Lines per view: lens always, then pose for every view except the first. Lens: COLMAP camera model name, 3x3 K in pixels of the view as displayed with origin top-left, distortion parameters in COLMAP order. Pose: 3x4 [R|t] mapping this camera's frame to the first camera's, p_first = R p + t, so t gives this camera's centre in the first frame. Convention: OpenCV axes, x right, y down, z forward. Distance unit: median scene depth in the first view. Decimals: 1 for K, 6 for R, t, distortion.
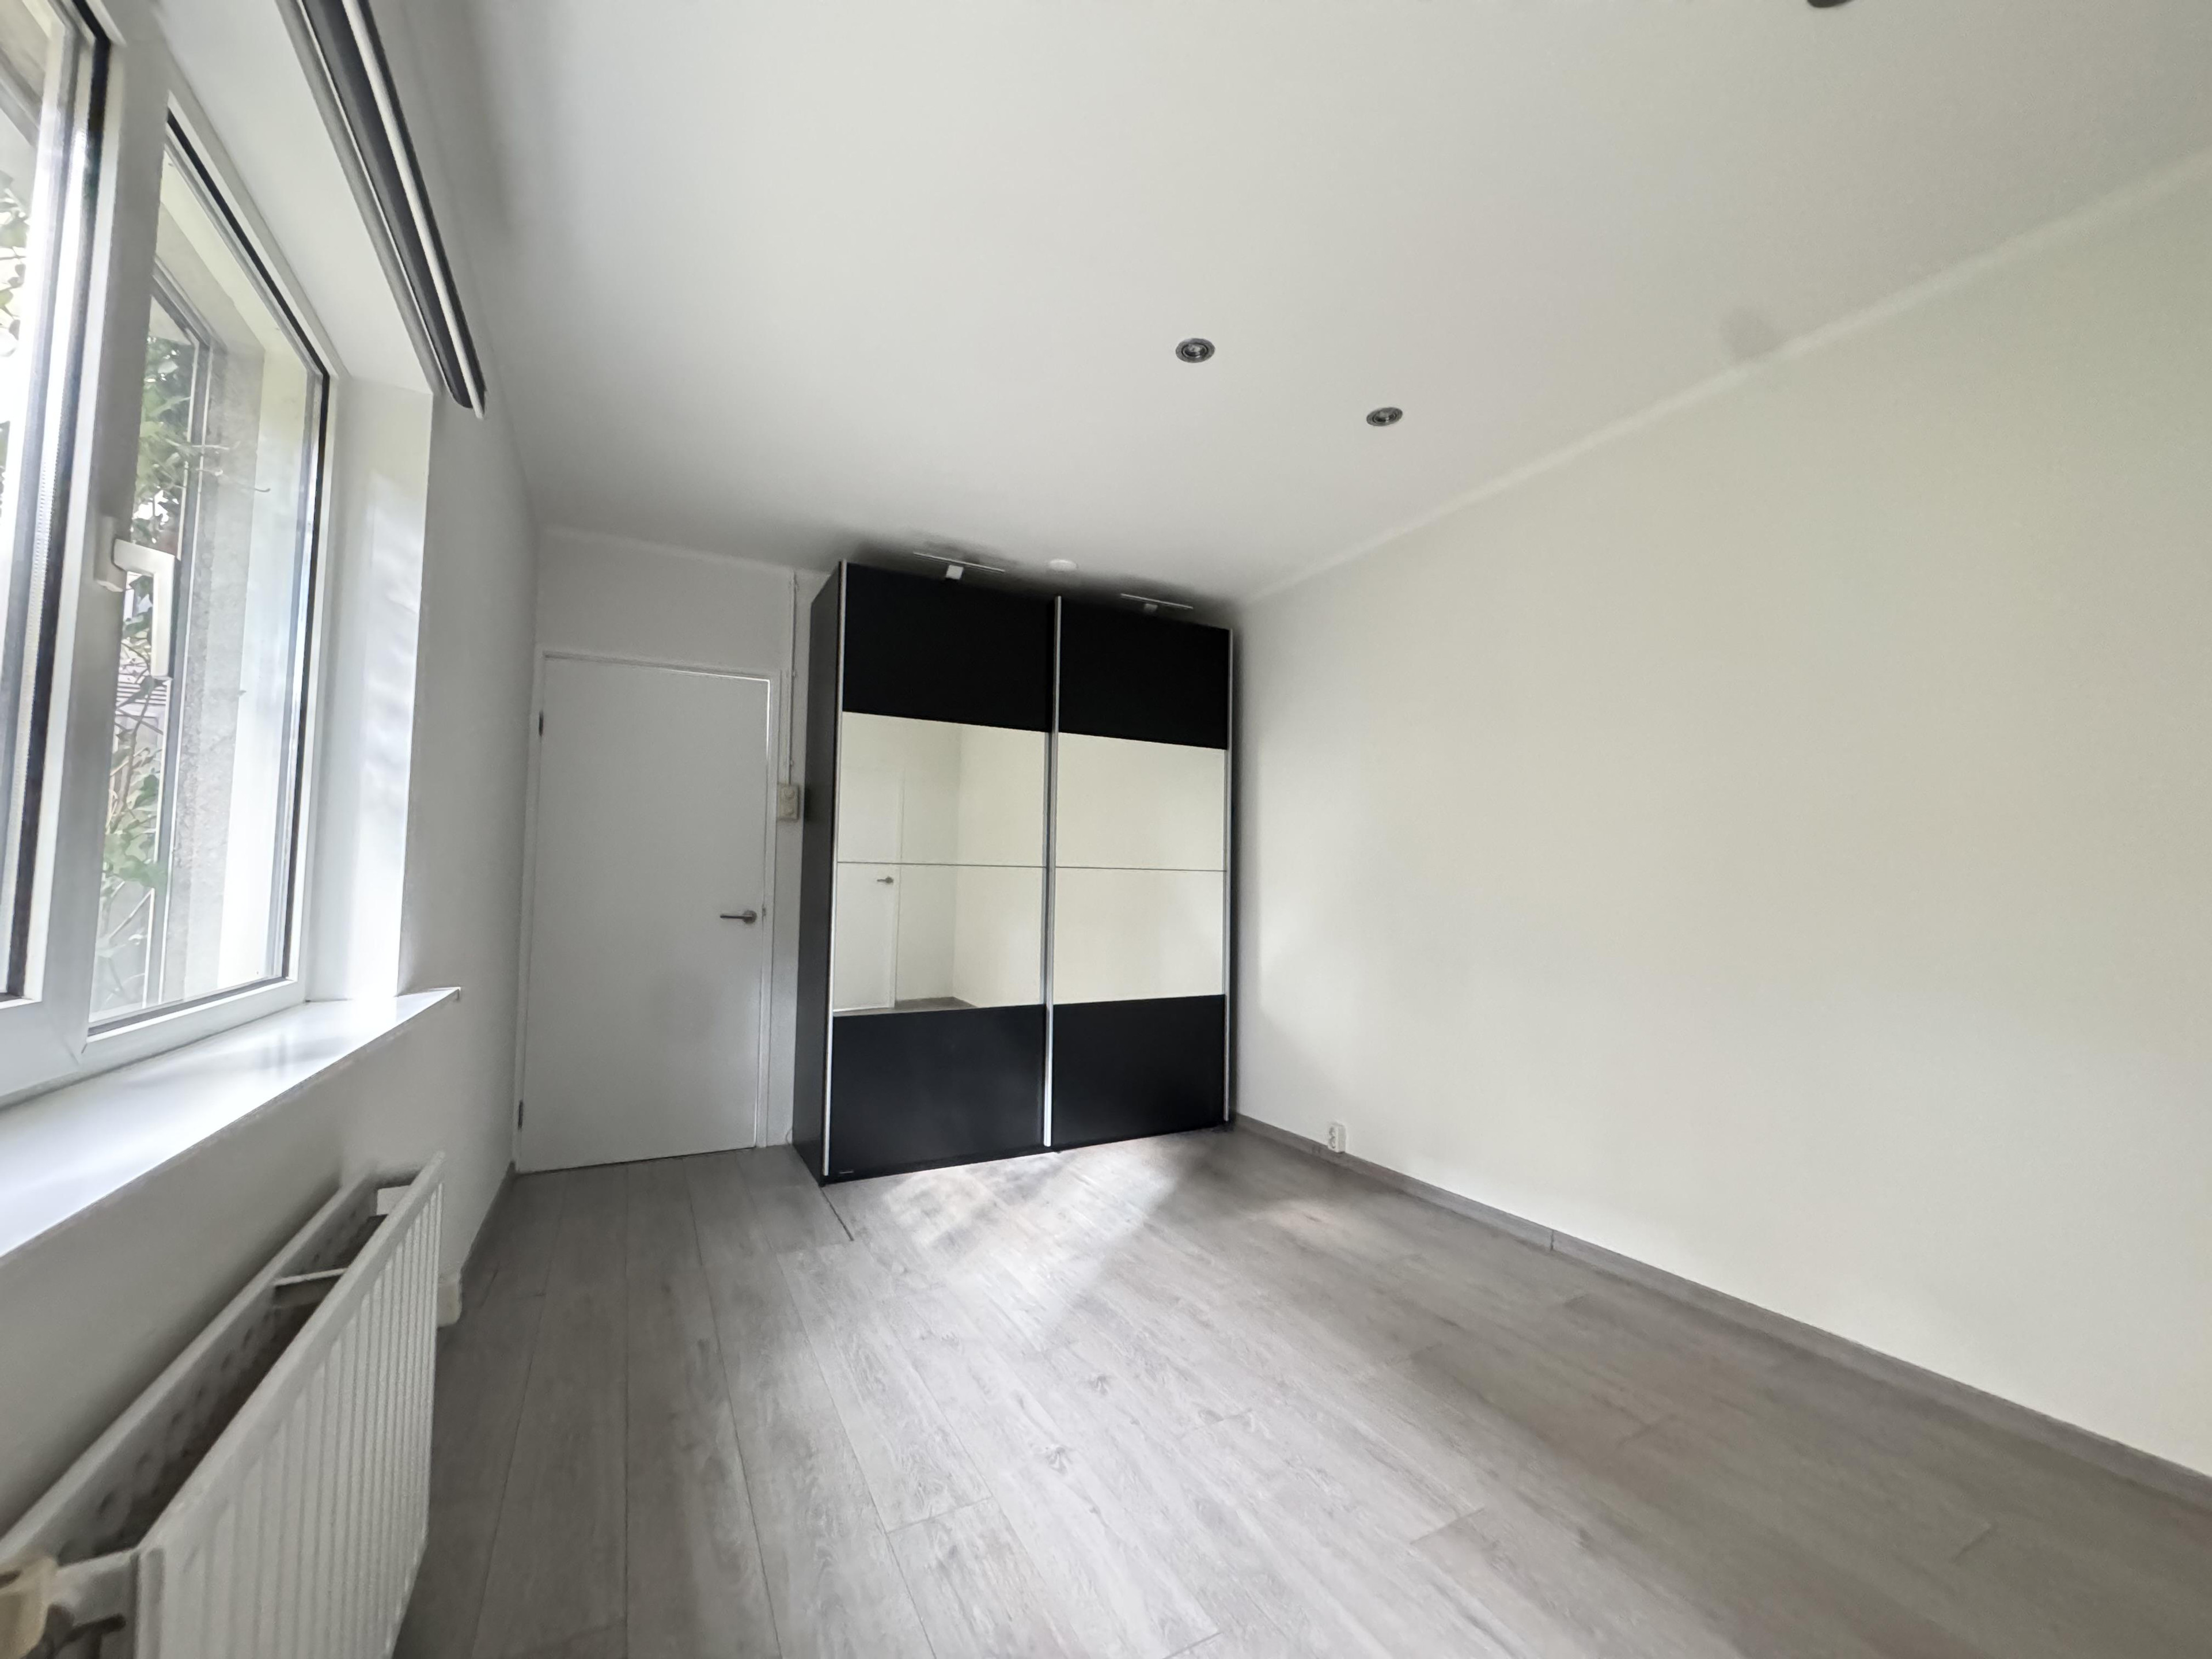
lens RADIAL K [[879.5, 0, 1108.1], [0, 879.5, 829.5], [0, 0, 1]] dist [-0.004386, 0.000593]
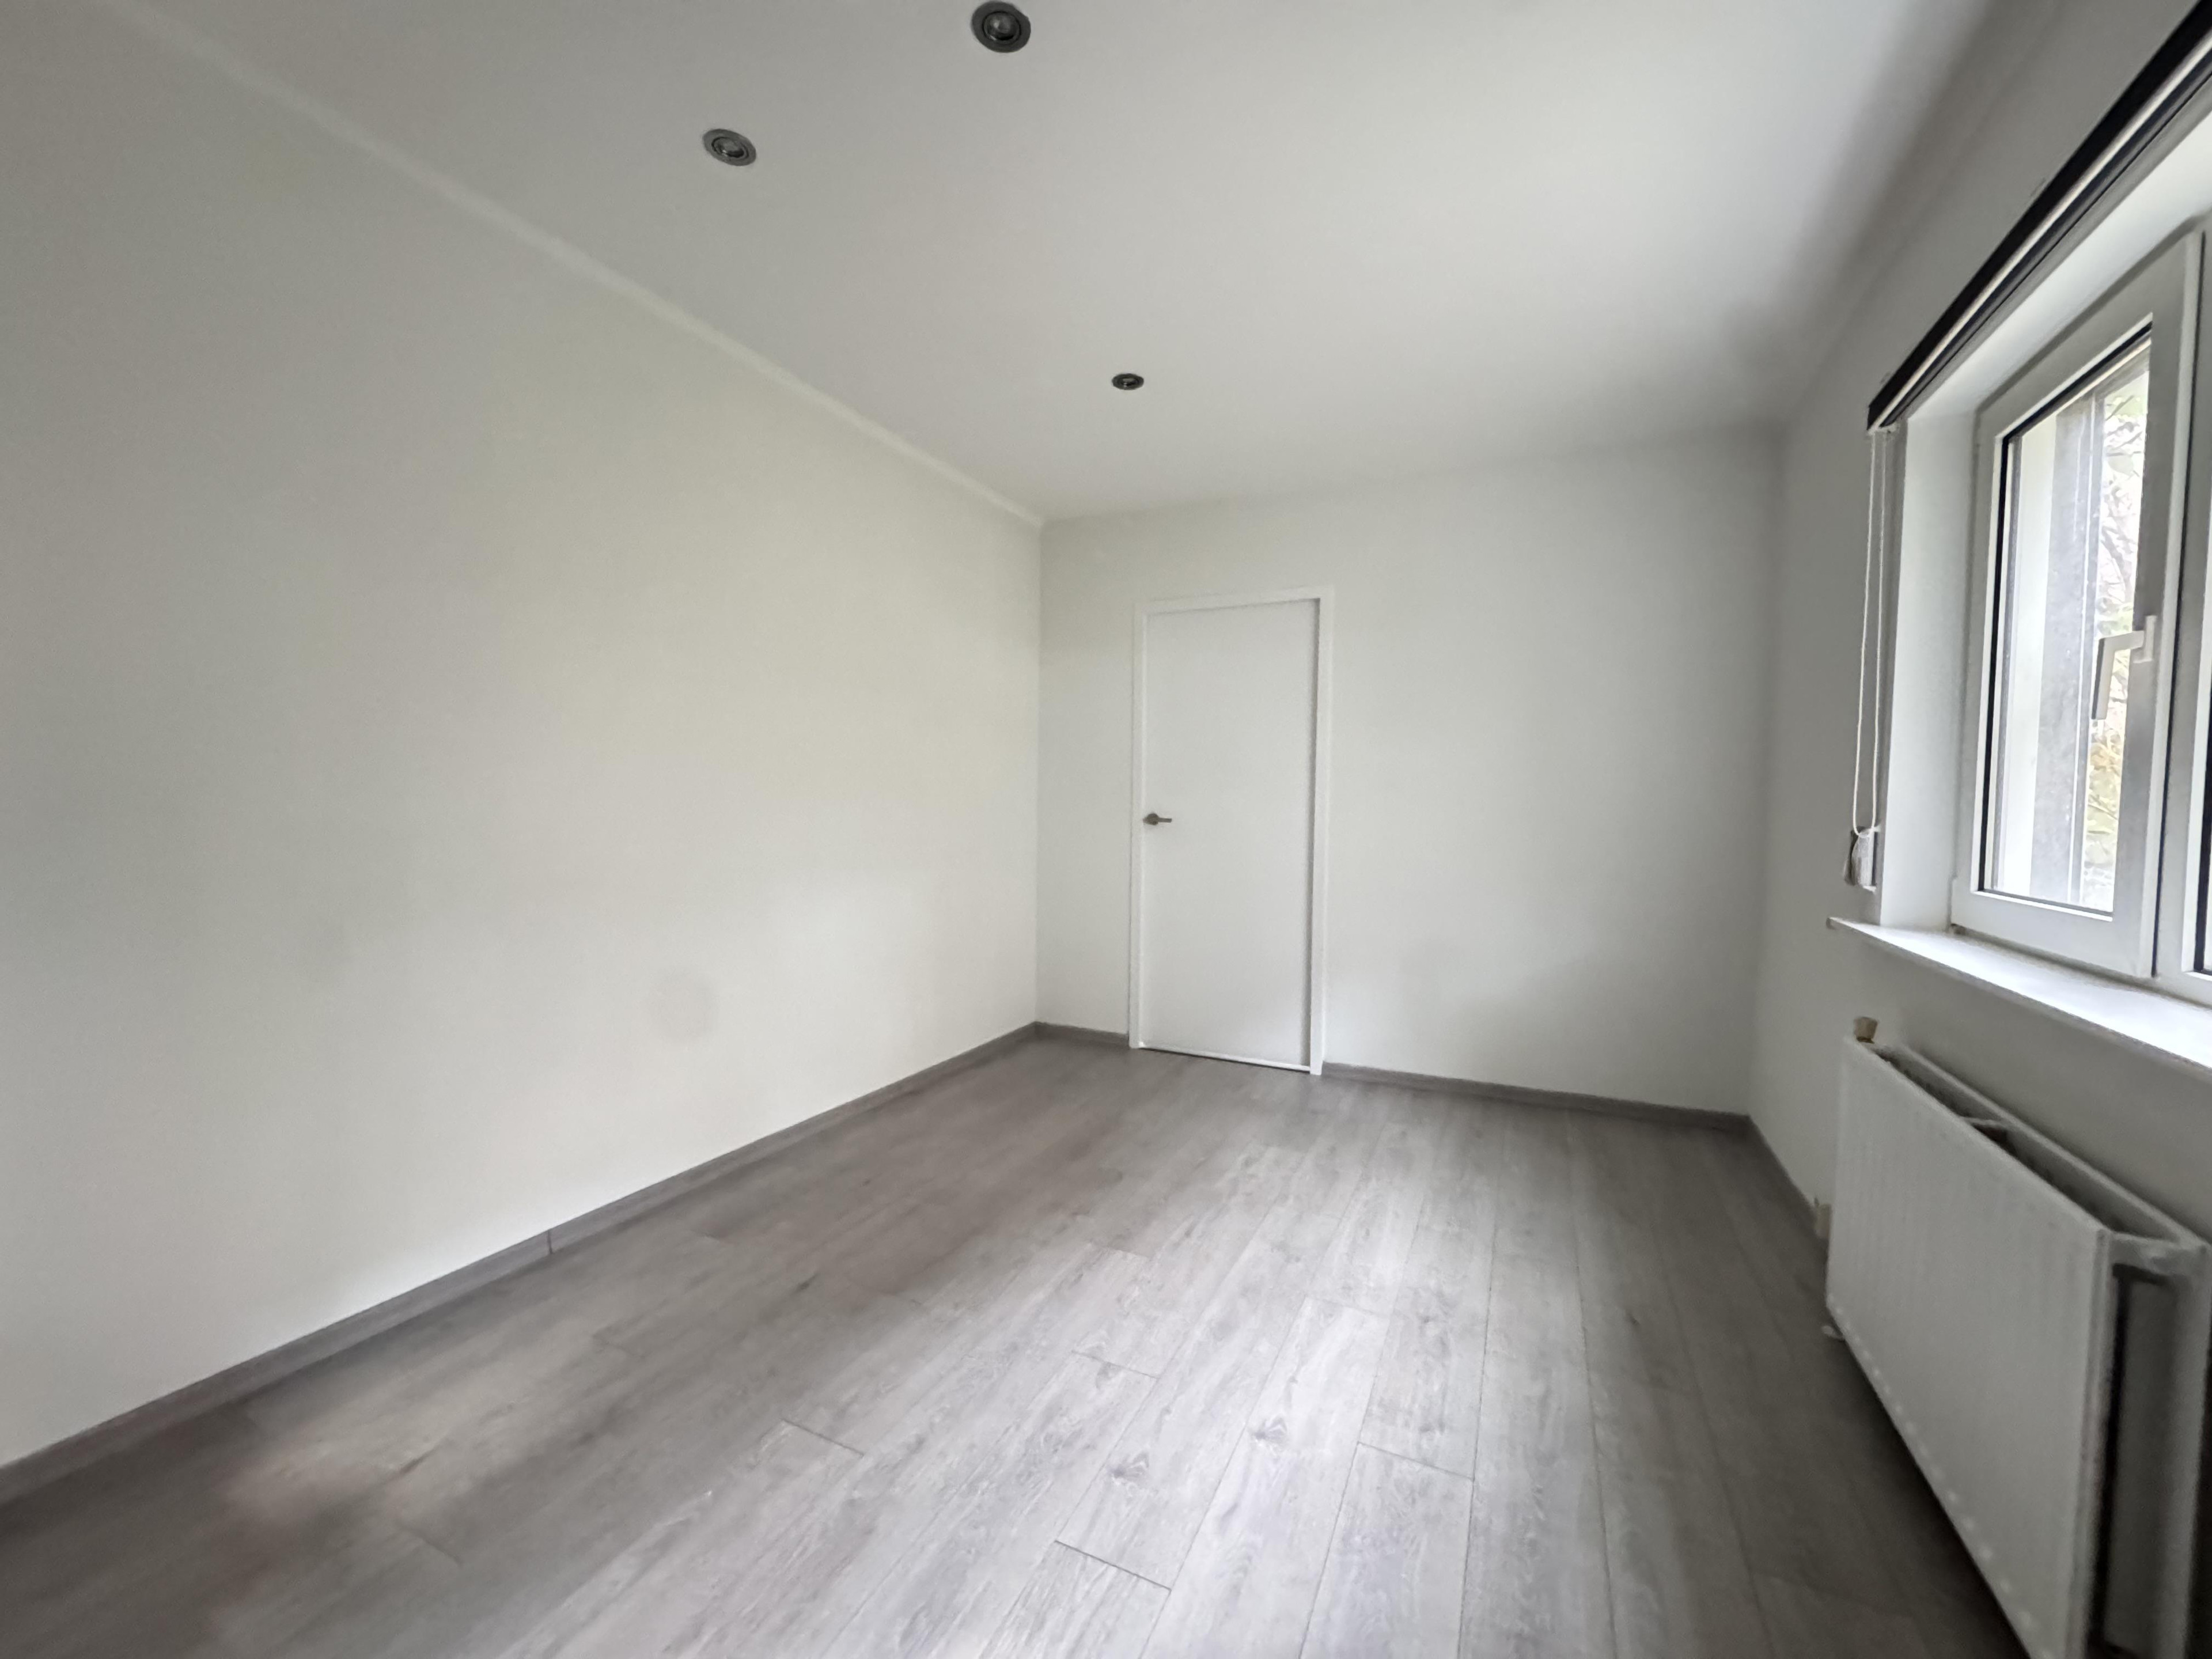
lens RADIAL K [[879.5, 0, 1108.1], [0, 879.5, 829.5], [0, 0, 1]] dist [-0.004386, 0.000593]
pose [[-0.584049, -0.046182, 0.810403, -0.628519], [-0.074256, 0.997234, 0.003314, 0.067442], [-0.808315, -0.058242, -0.585863, 1.569421]]
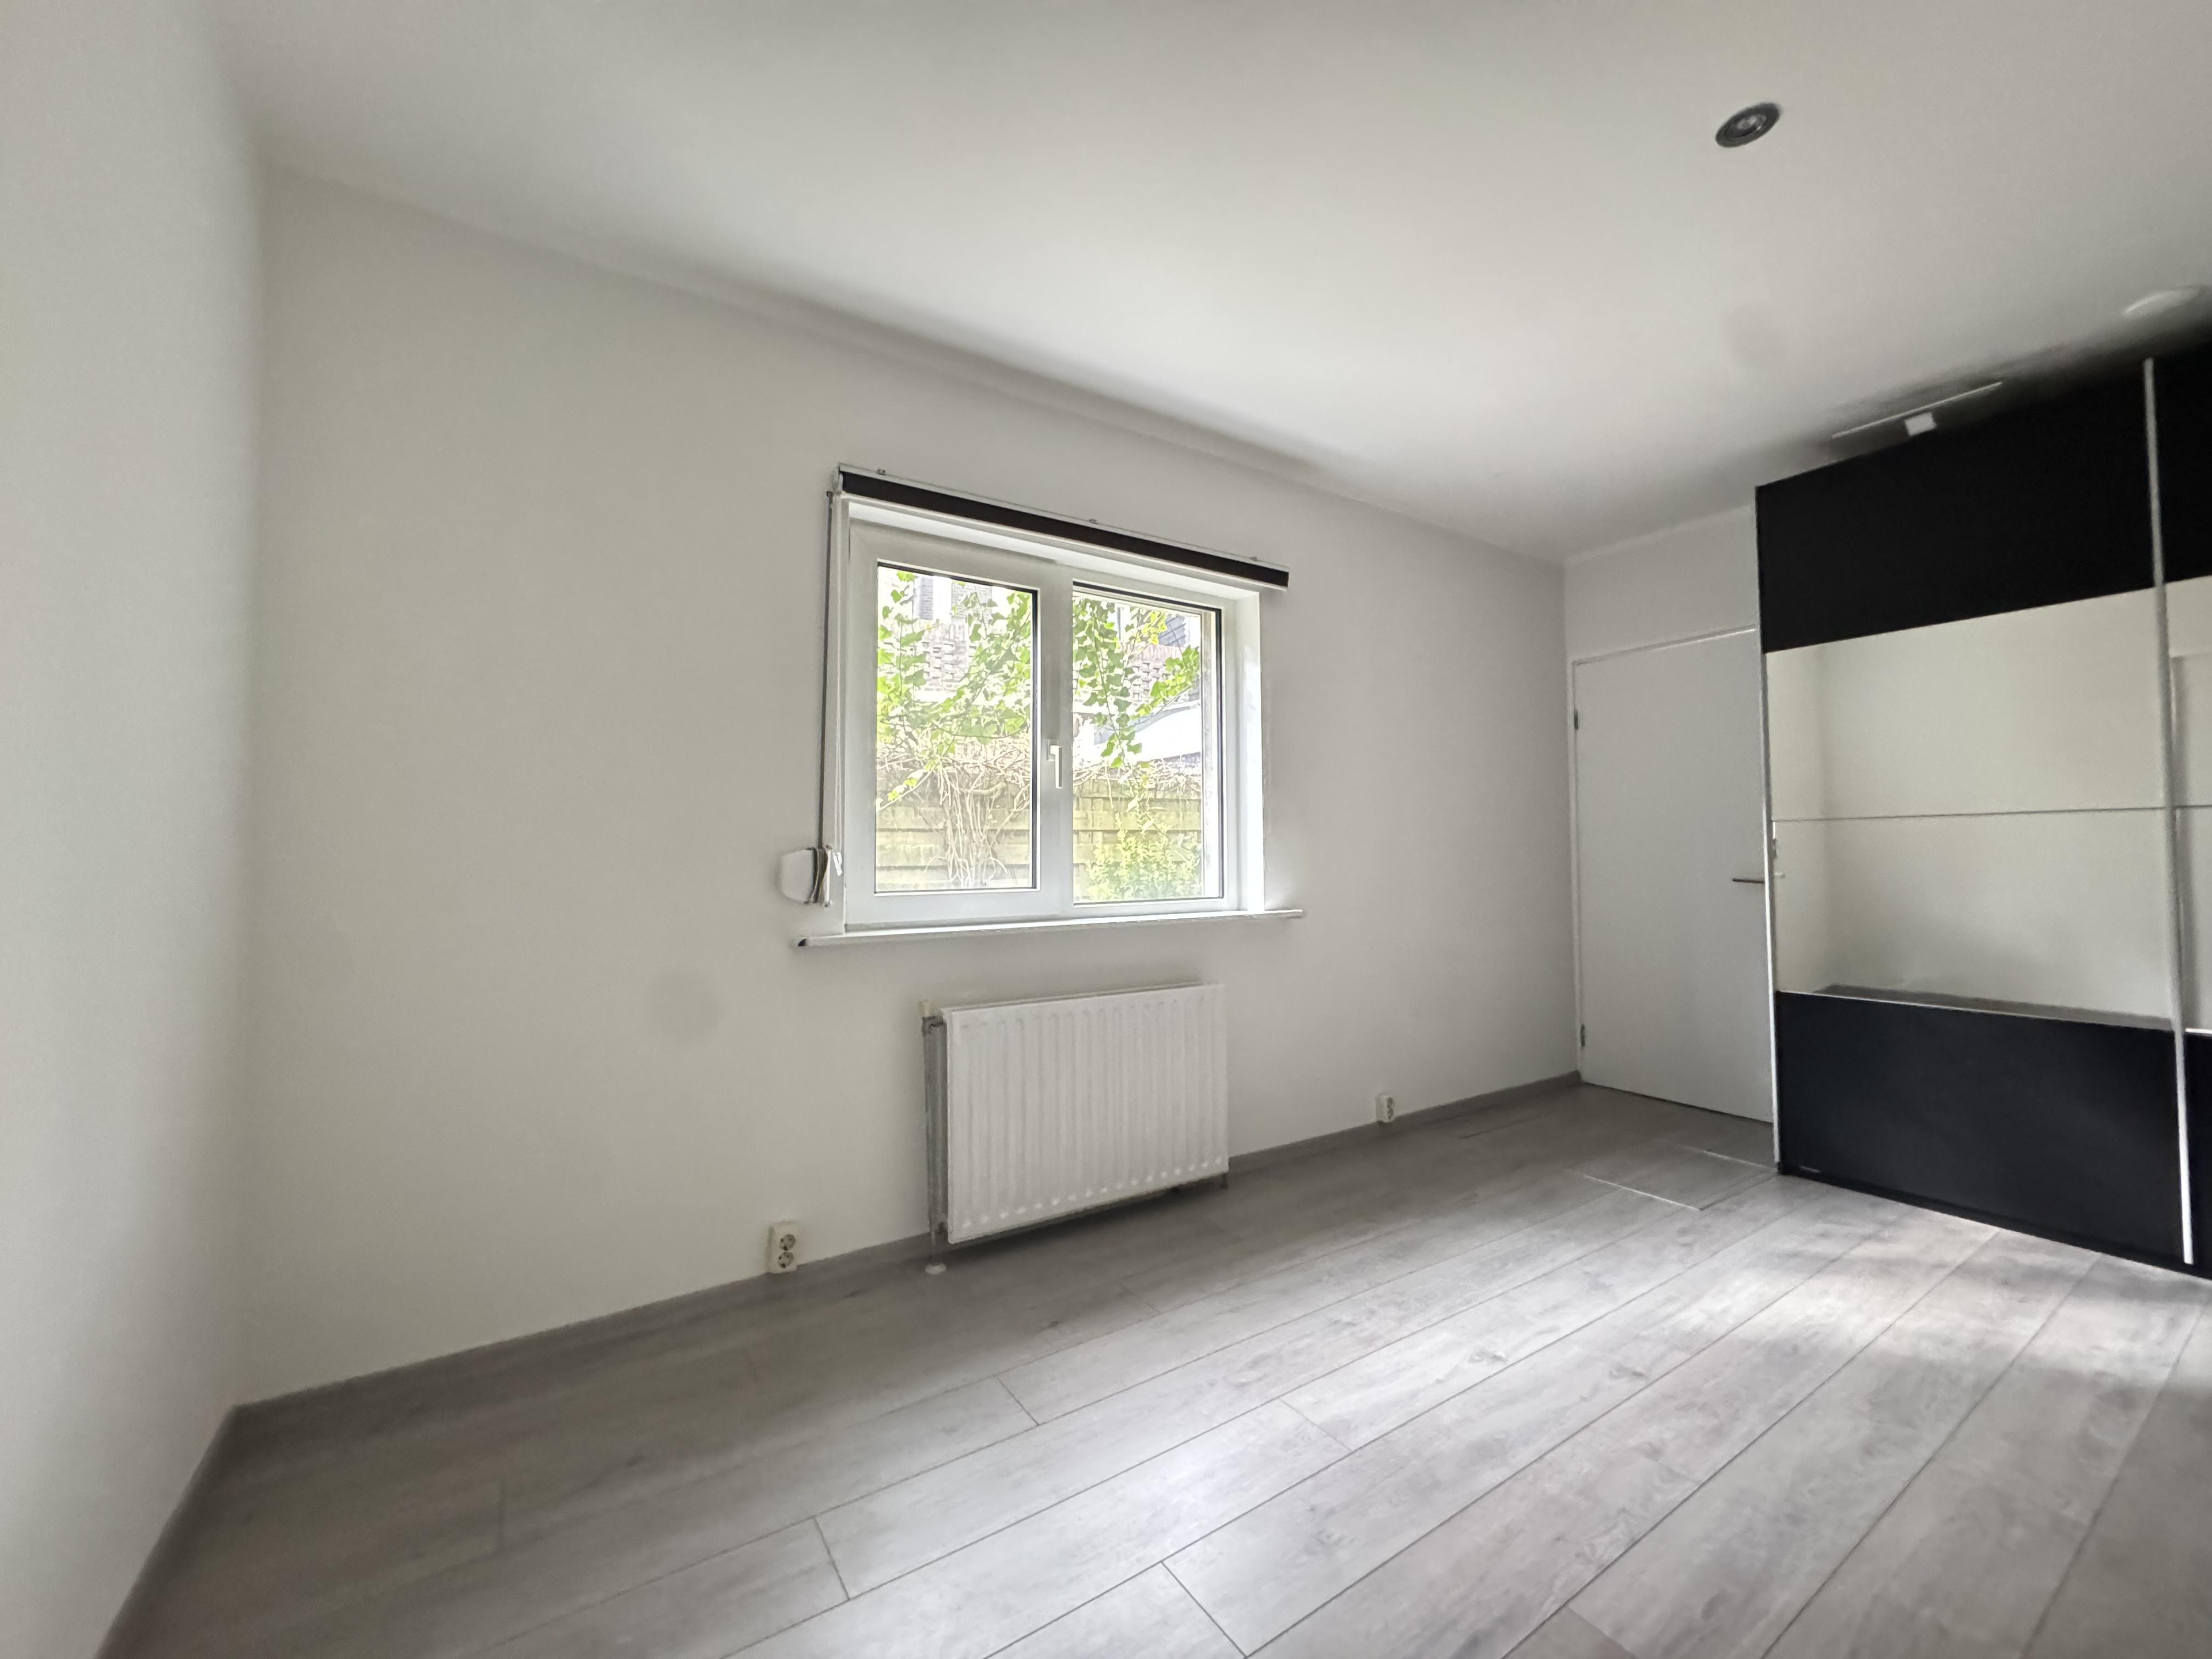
lens RADIAL K [[880.0, 0, 1101.0], [0, 880.0, 828.7], [0, 0, 1]] dist [-0.004972, -0.000019]
pose [[0.076366, -0.042398, -0.996178, 0.943317], [0.075330, 0.996485, -0.036637, 0.045831], [0.994230, -0.072244, 0.079292, 0.426772]]
